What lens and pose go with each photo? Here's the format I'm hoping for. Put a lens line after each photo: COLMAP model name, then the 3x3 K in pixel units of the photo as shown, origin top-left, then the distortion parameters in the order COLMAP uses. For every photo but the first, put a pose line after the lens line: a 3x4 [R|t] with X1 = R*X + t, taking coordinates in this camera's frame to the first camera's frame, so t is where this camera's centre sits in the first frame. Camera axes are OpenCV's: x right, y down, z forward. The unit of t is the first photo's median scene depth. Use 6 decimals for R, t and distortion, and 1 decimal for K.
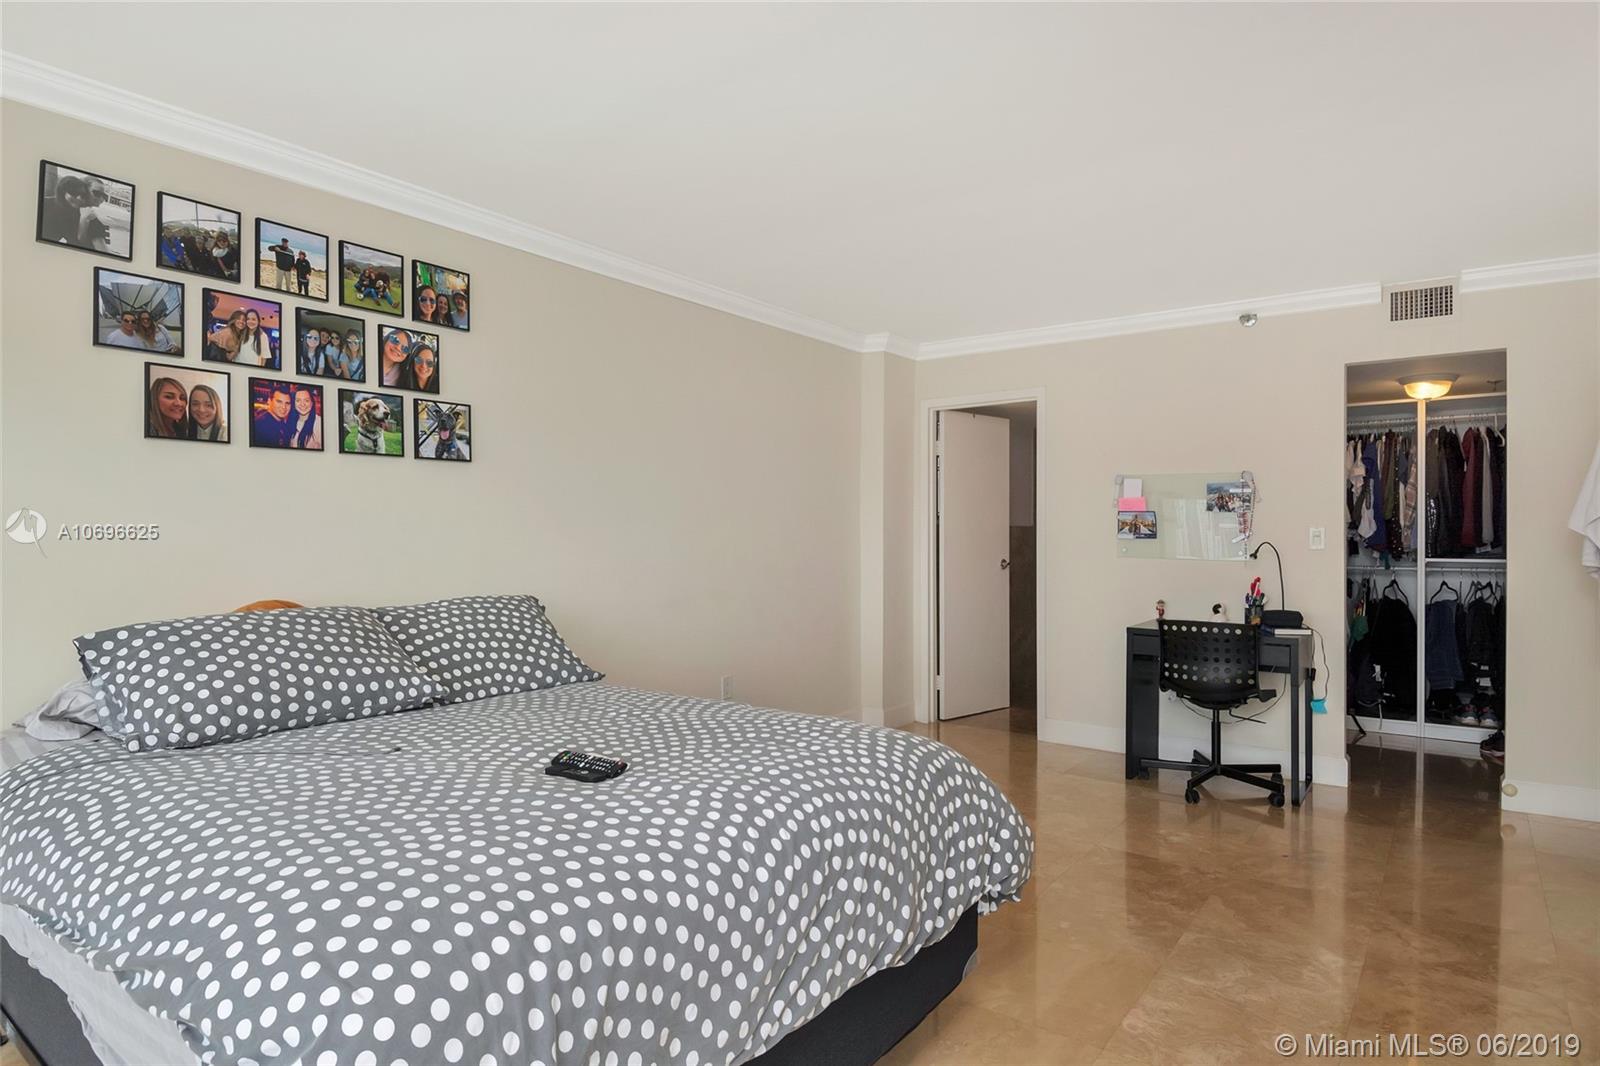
lens RADIAL K [[878.8, 0, 800.0], [0, 878.8, 533.0], [0, 0, 1]] dist [0.062542, -0.067166]
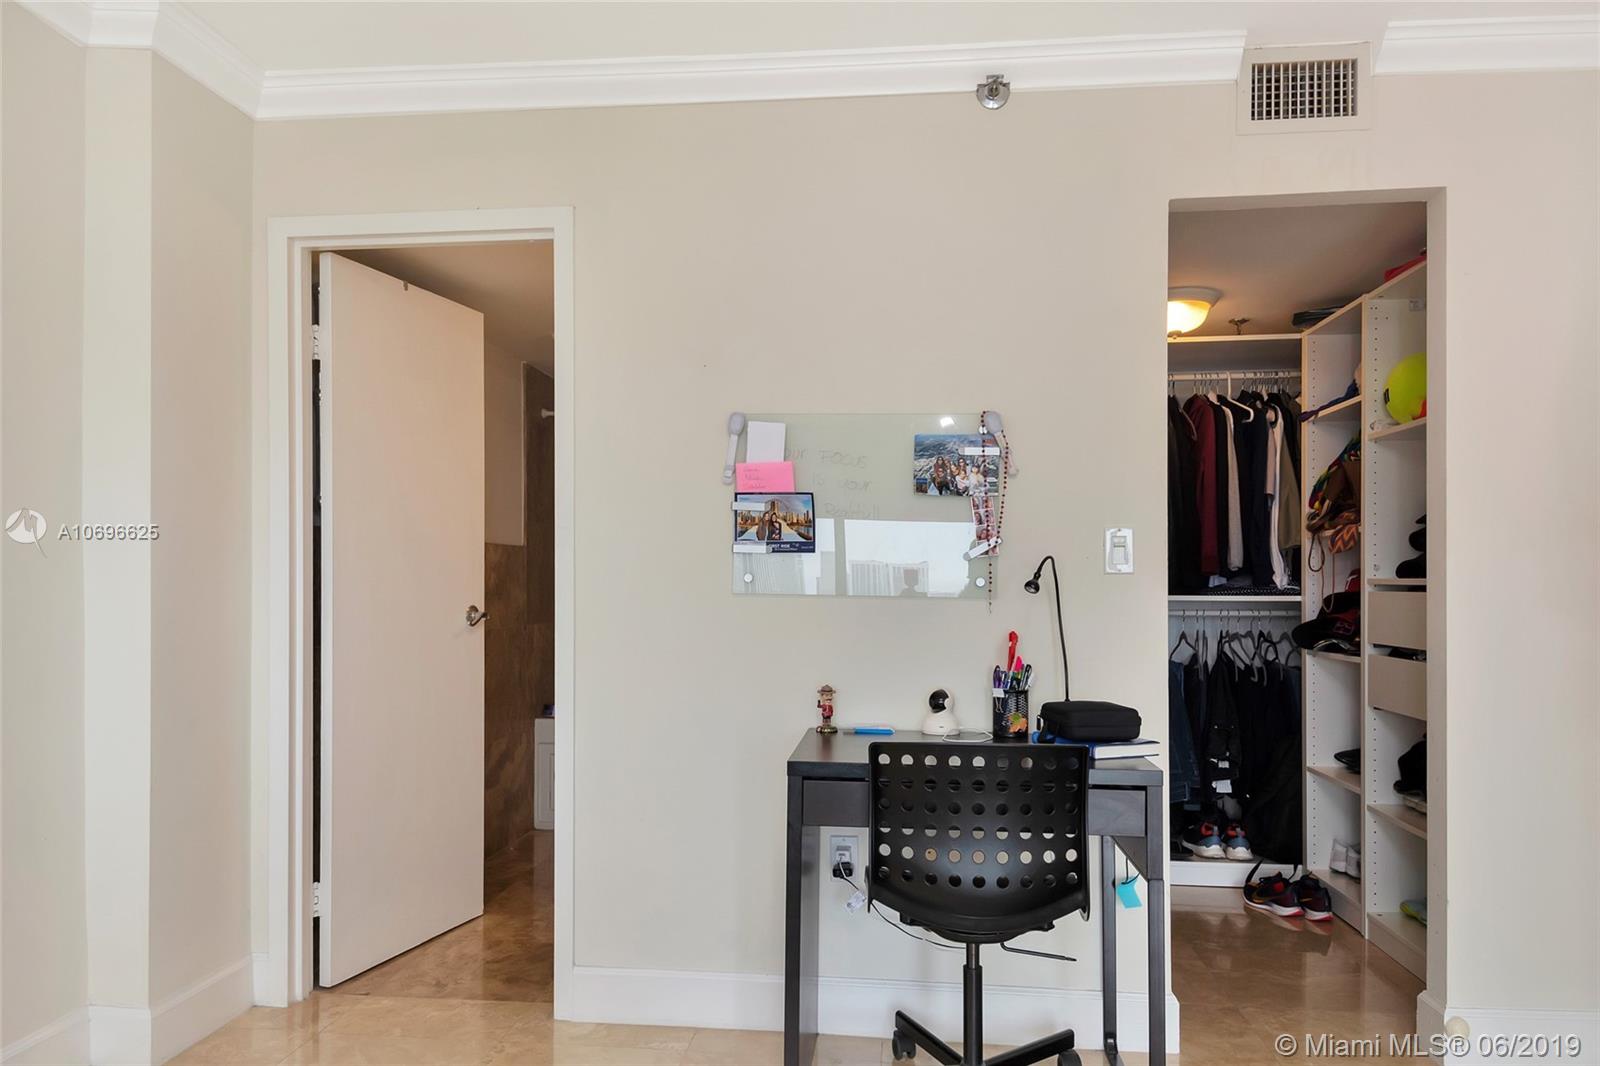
lens RADIAL K [[1159.8, 0, 799.7], [0, 1159.8, 587.8], [0, 0, 1]] dist [0.030743, -0.001815]
pose [[0.870806, -0.001934, 0.491623, 0.116706], [-0.001455, 0.999978, 0.006511, 0.024263], [-0.491625, -0.006385, 0.870784, 0.562927]]
